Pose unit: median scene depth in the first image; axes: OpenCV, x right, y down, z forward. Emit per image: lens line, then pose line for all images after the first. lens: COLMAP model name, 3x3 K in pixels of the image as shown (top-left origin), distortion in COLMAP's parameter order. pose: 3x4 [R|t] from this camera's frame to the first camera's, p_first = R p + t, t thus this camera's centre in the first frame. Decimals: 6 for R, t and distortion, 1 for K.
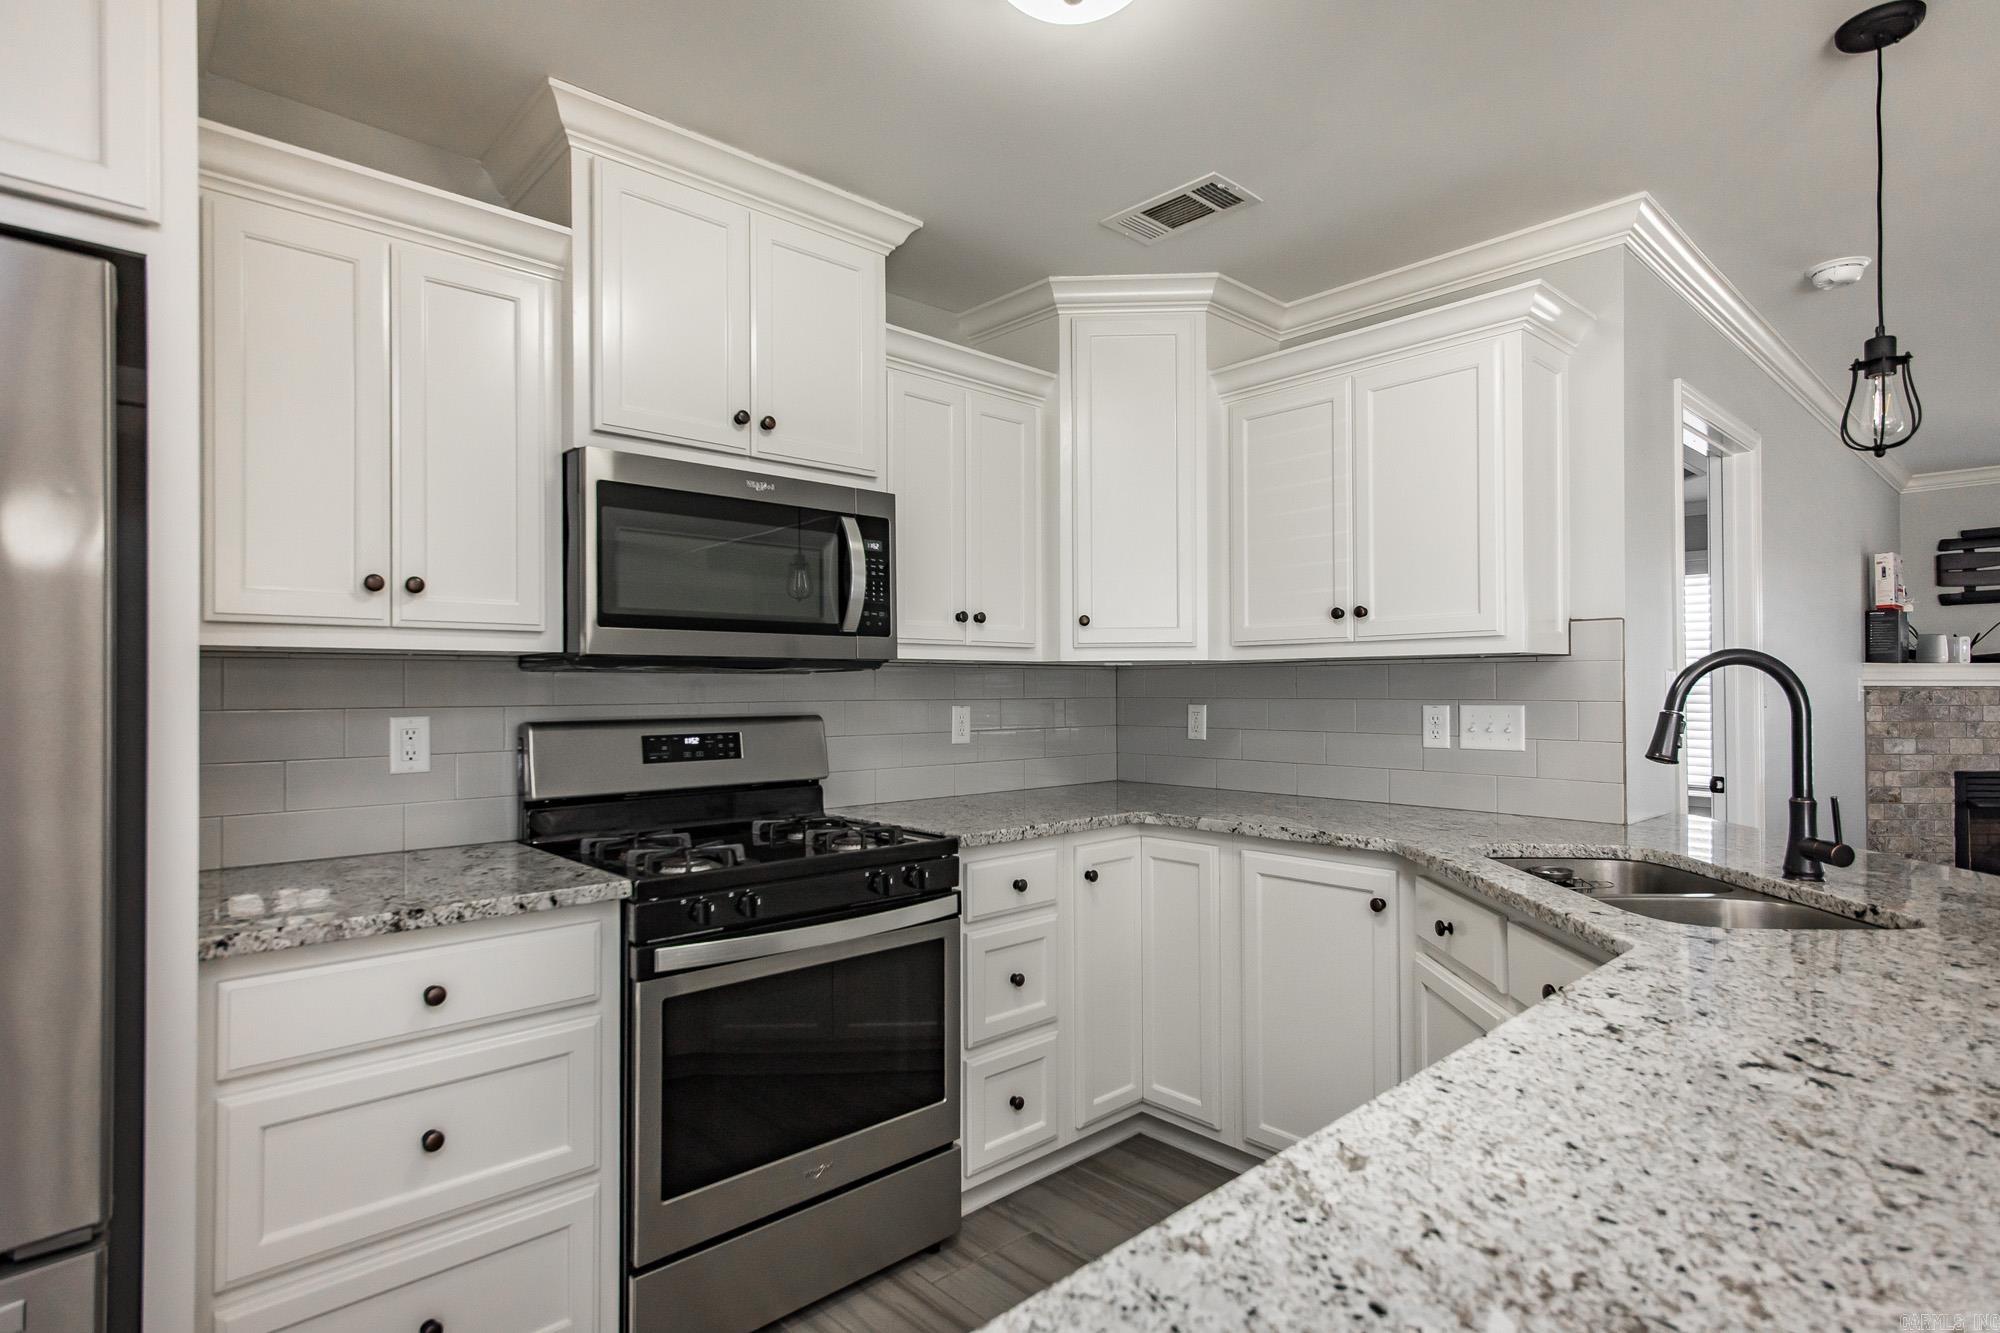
lens RADIAL K [[1011.0, 0, 1006.2], [0, 1011.0, 680.7], [0, 0, 1]] dist [0.026127, -0.018976]
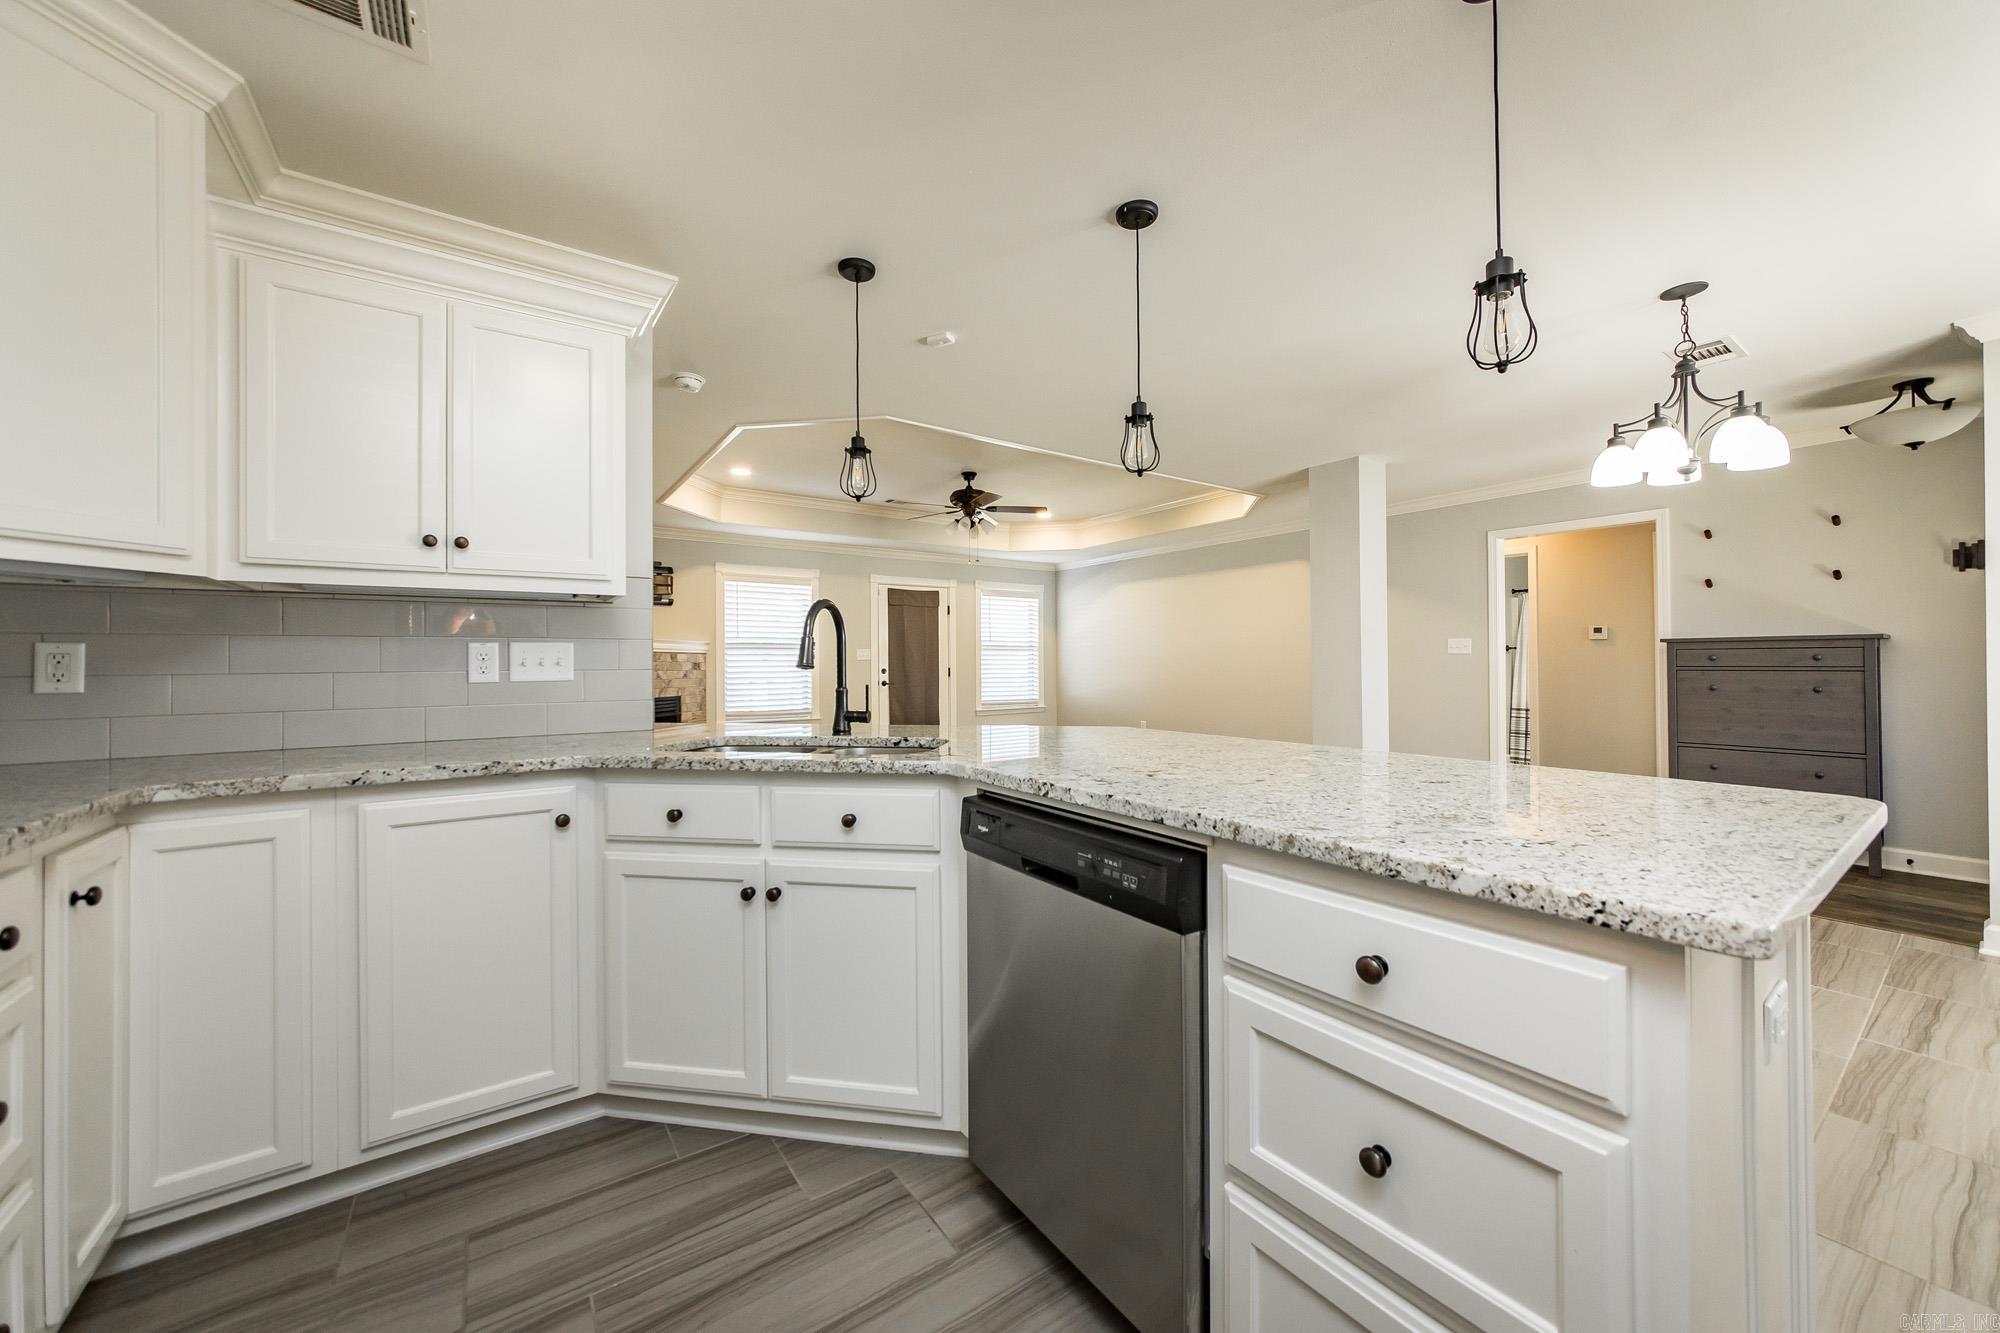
lens RADIAL K [[728.4, 0, 1000.6], [0, 728.4, 658.7], [0, 0, 1]] dist [-0.007832, -0.000015]
pose [[0.131014, 0.006155, 0.991361, -0.217336], [0.000567, 0.999980, -0.006284, 0.038284], [-0.991380, 0.001386, 0.131008, 0.299016]]
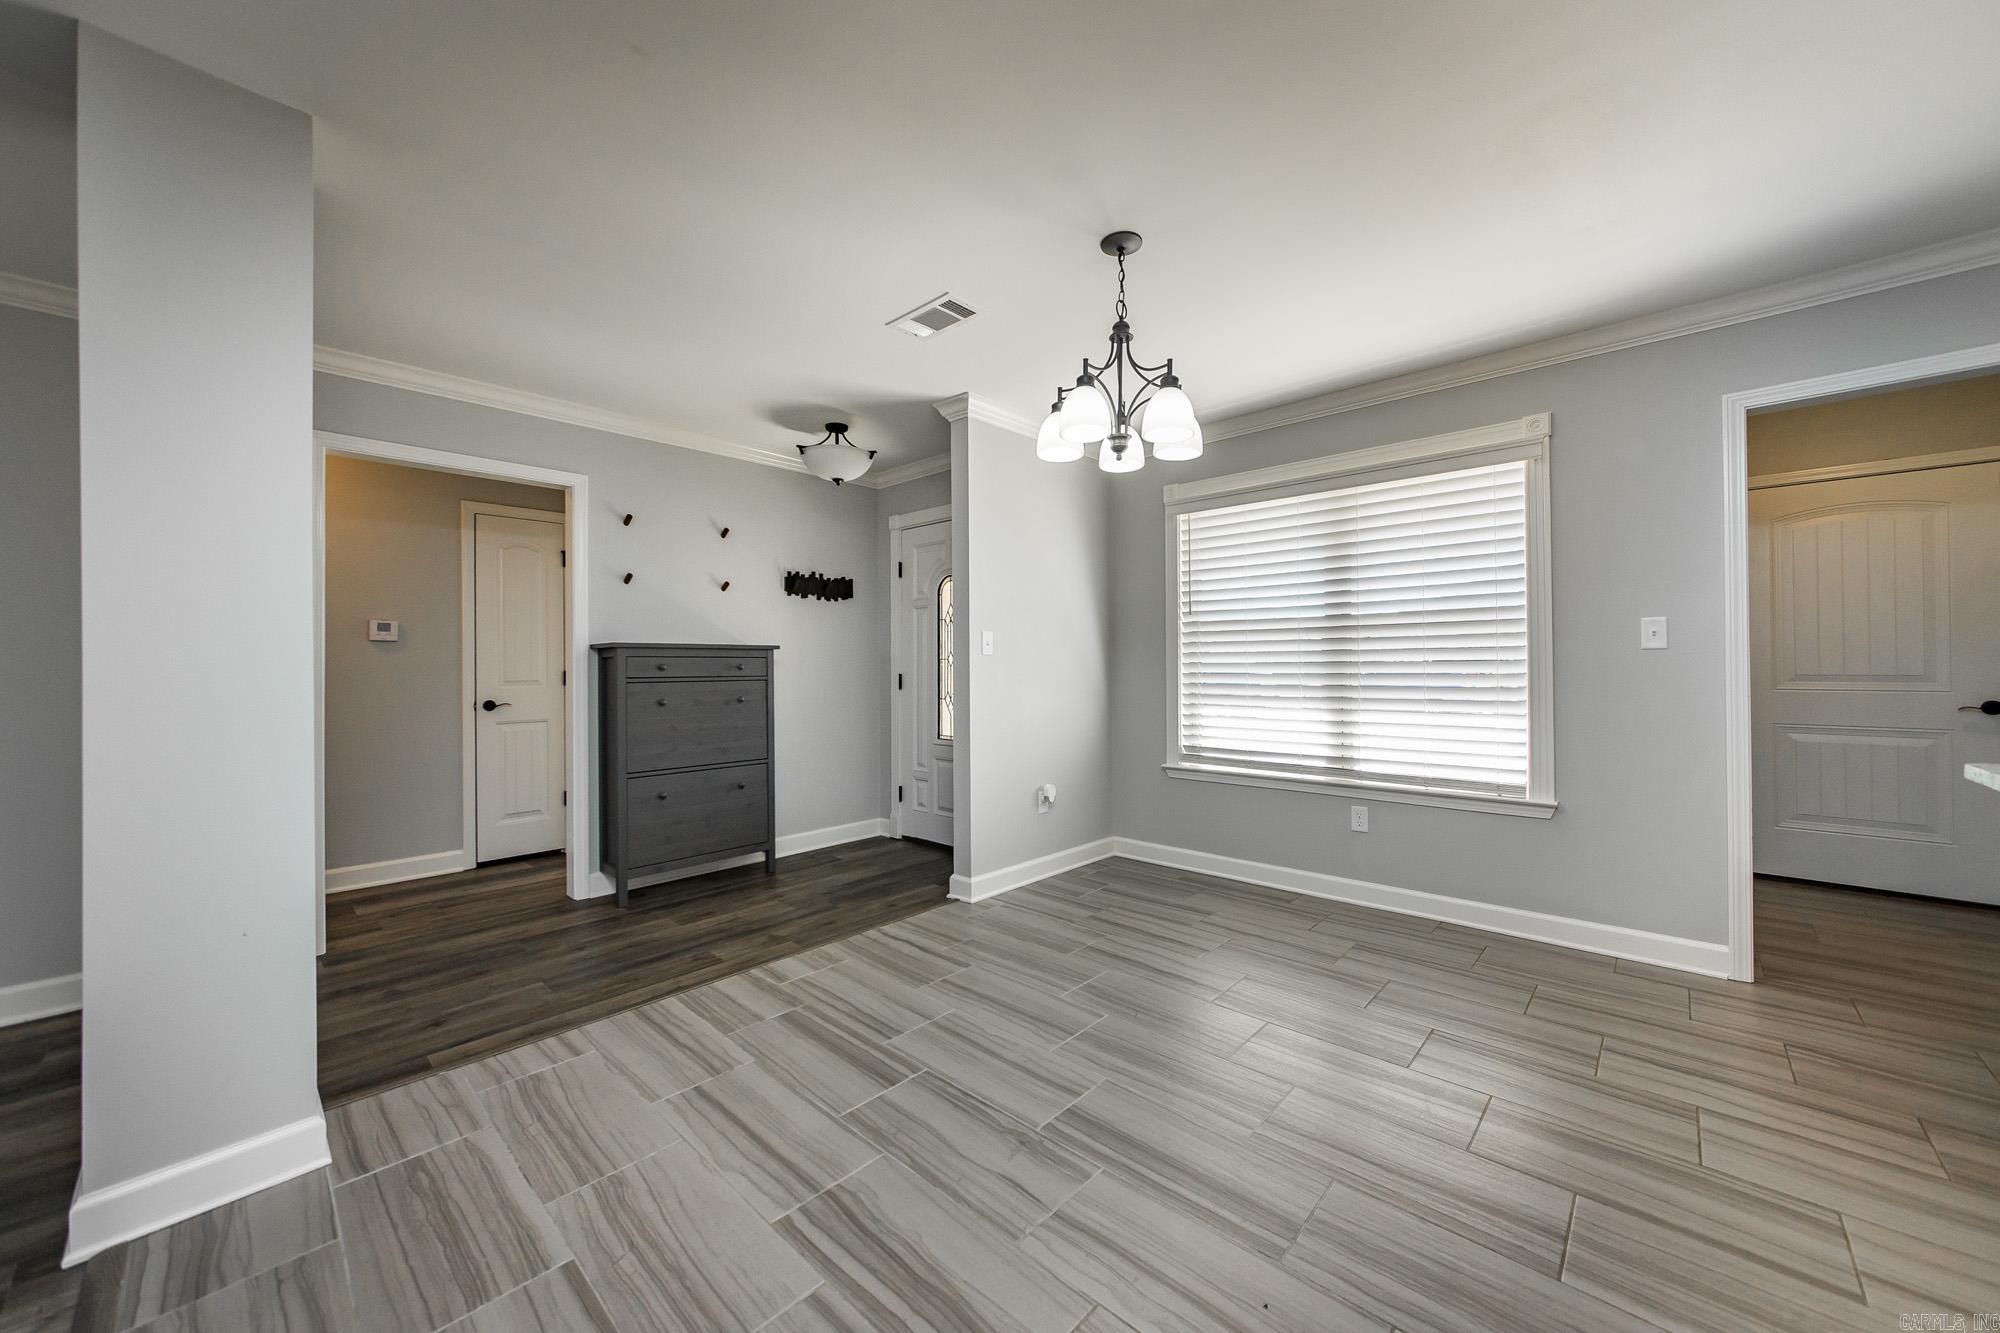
lens RADIAL K [[728.4, 0, 1000.6], [0, 728.4, 658.7], [0, 0, 1]] dist [-0.007832, -0.000015]
pose [[-0.997082, 0.008046, -0.075918, 0.778938], [0.009338, 0.999817, -0.016682, 0.039875], [0.075770, -0.017343, -0.996975, 0.340135]]
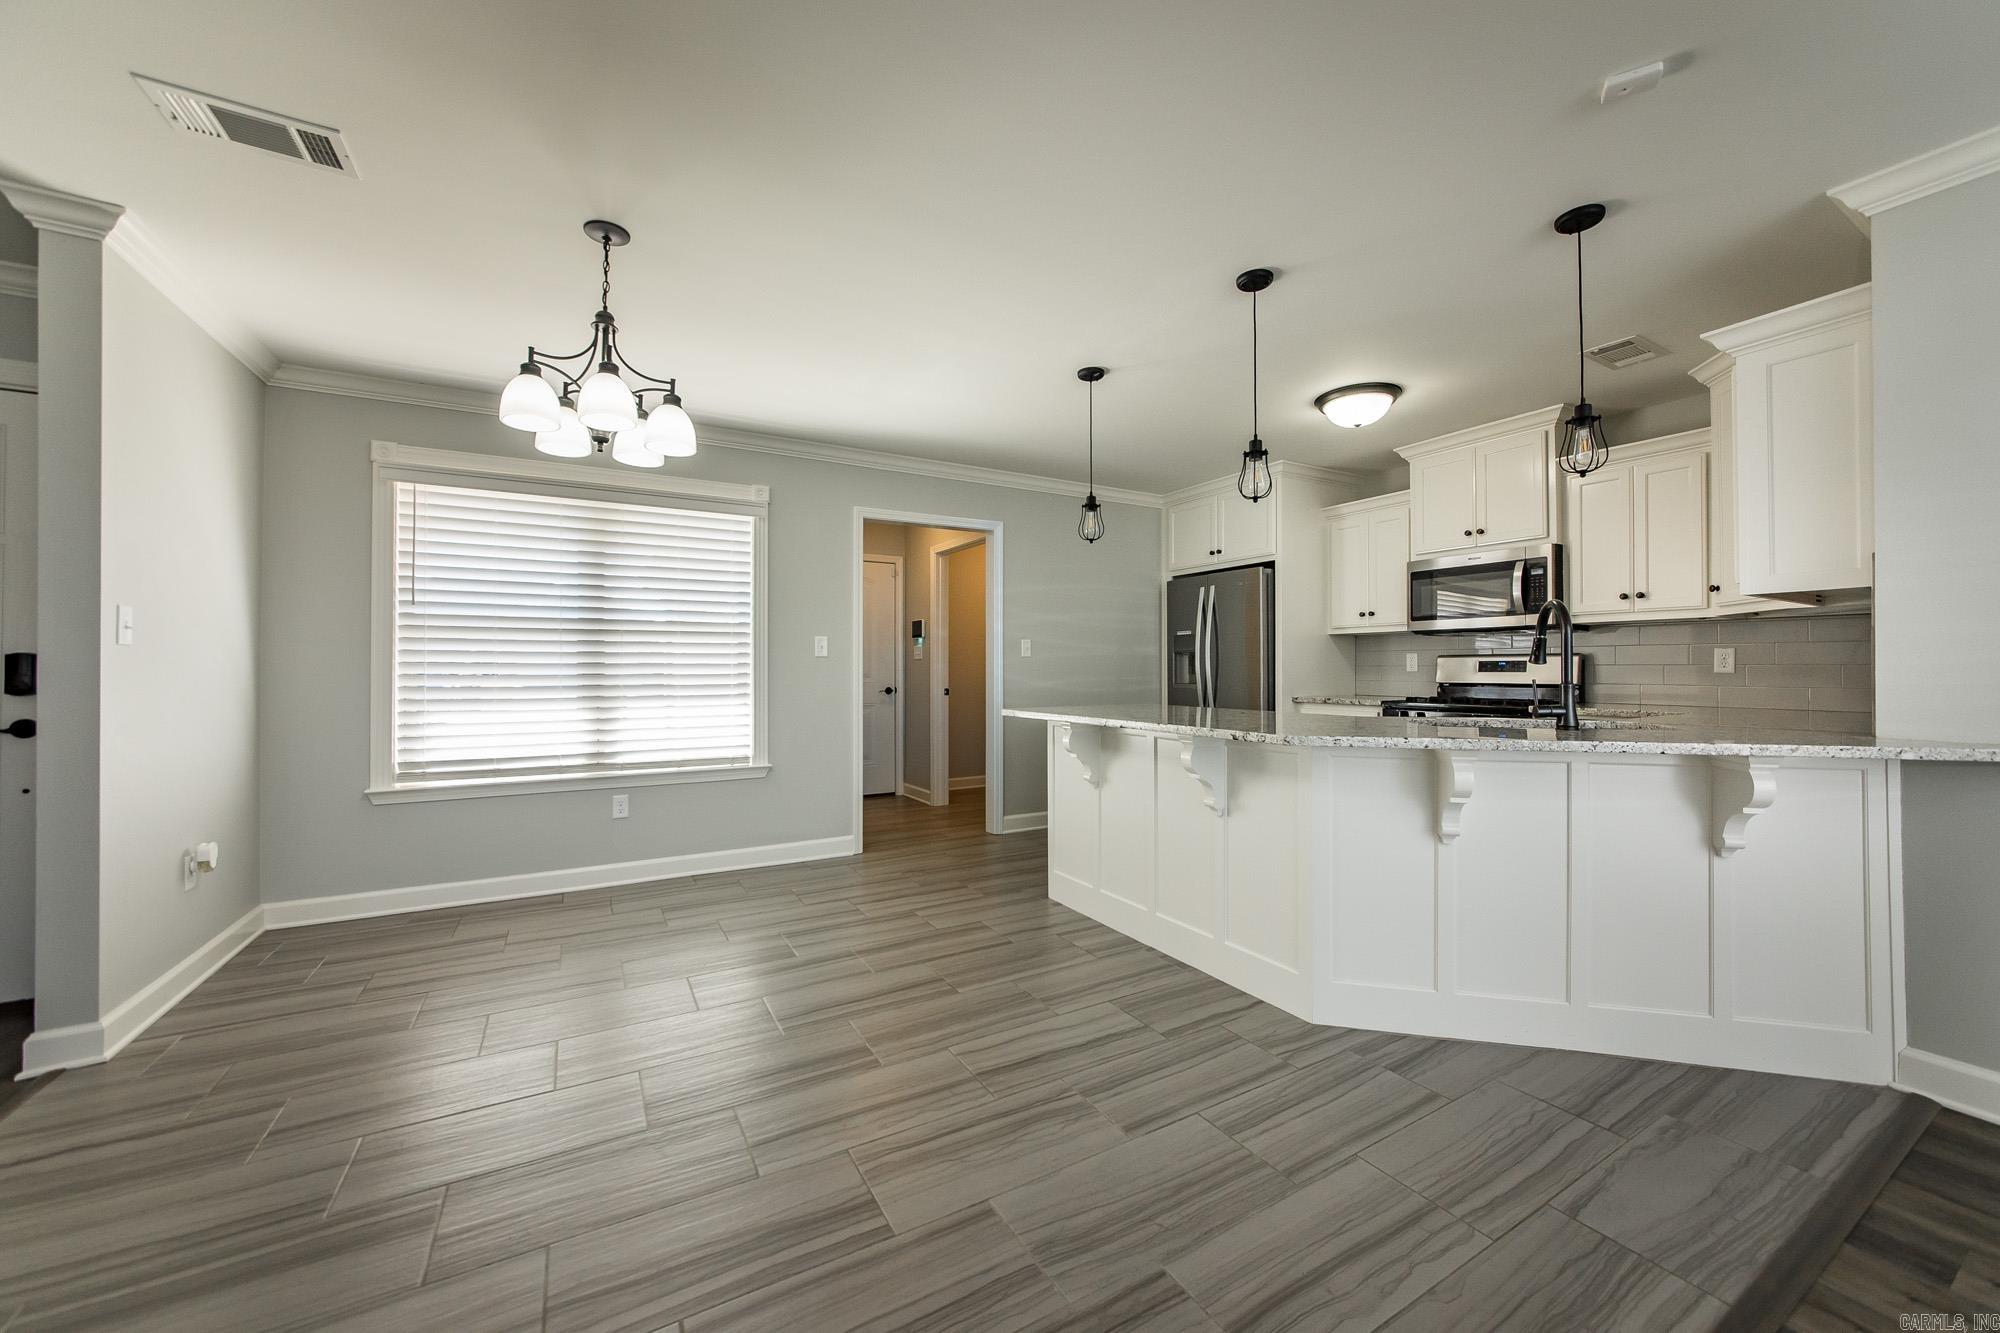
lens RADIAL K [[734.0, 0, 994.8], [0, 734.0, 662.7], [0, 0, 1]] dist [-0.013114, 0.000159]
pose [[-0.227384, -0.003262, -0.973800, 1.166354], [0.007755, 0.999957, -0.005161, 0.041504], [0.973774, -0.008725, -0.227349, 0.175599]]
